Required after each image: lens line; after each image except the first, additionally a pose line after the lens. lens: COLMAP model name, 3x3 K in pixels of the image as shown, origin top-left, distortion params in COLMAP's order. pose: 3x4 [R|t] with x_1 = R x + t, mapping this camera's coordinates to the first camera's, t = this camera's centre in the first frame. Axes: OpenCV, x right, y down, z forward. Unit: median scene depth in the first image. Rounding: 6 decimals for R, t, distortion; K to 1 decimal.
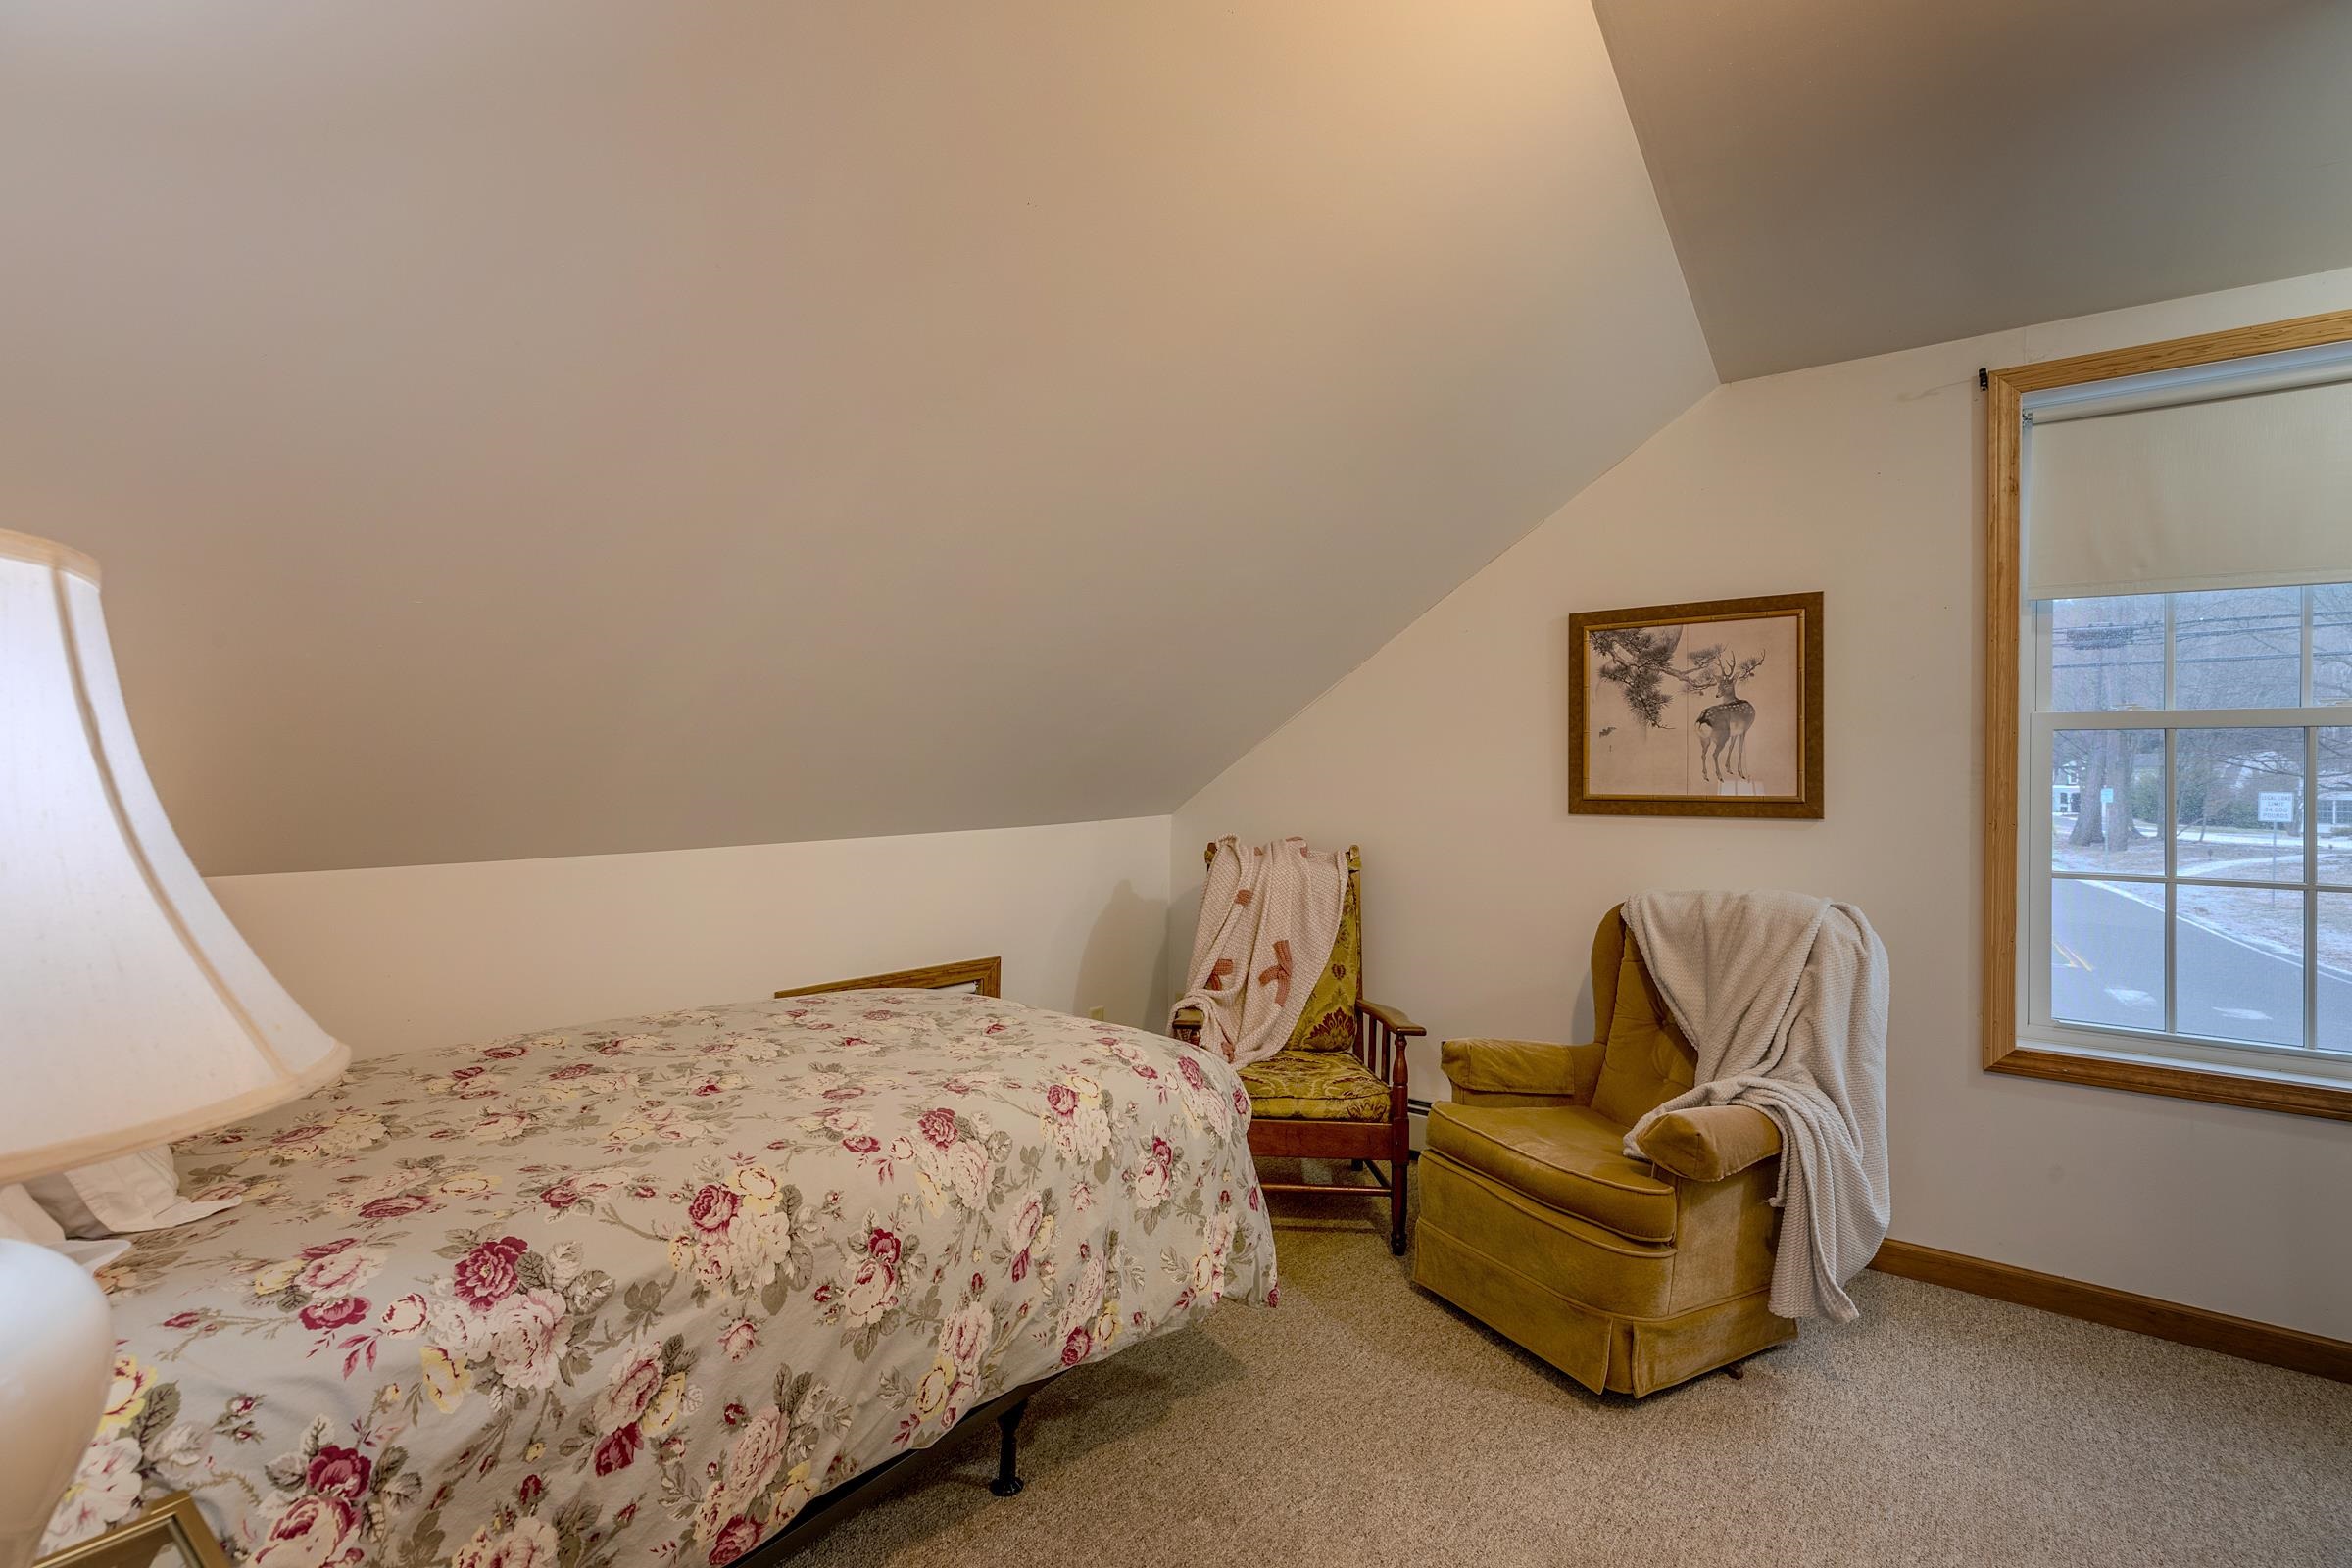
lens RADIAL K [[1058.1, 0, 1185.3], [0, 1058.1, 770.6], [0, 0, 1]] dist [0.001813, 0.000582]
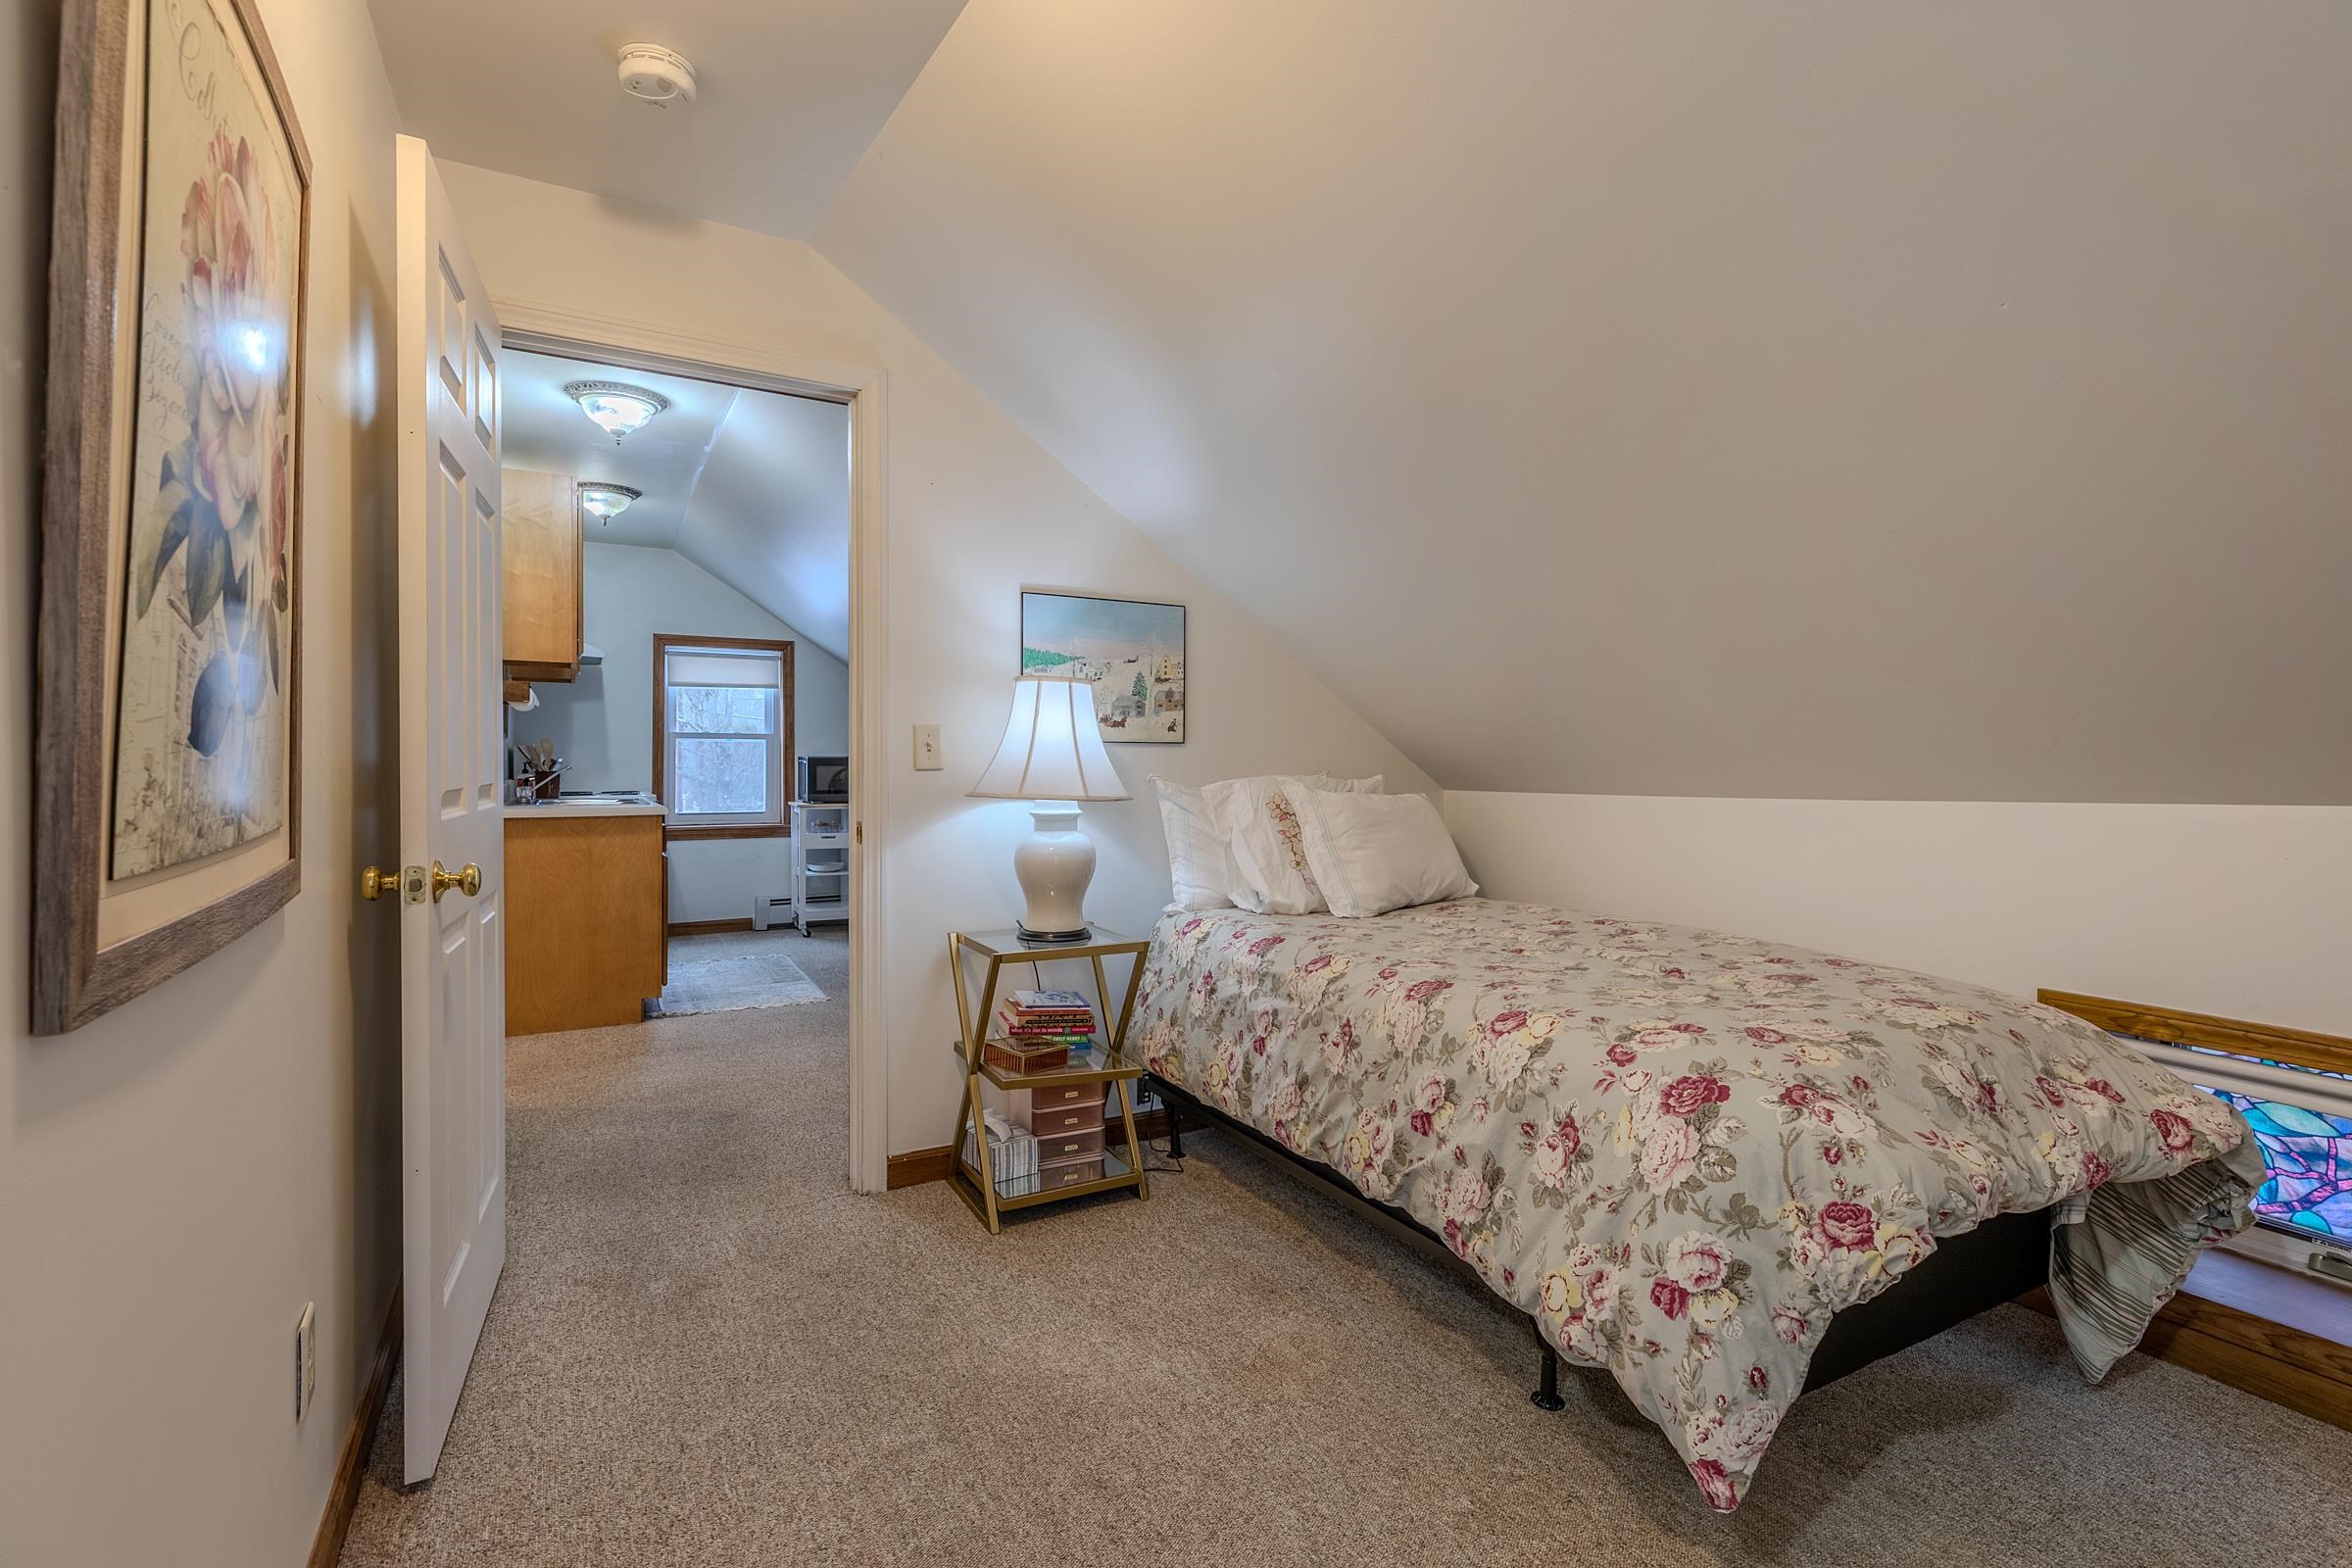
lens RADIAL K [[1058.1, 0, 1185.3], [0, 1058.1, 770.6], [0, 0, 1]] dist [0.001813, 0.000582]
pose [[-0.398523, -0.004840, -0.917146, 1.122889], [-0.005119, 0.999982, -0.003053, 0.087550], [0.917144, 0.003478, -0.398540, 1.334139]]
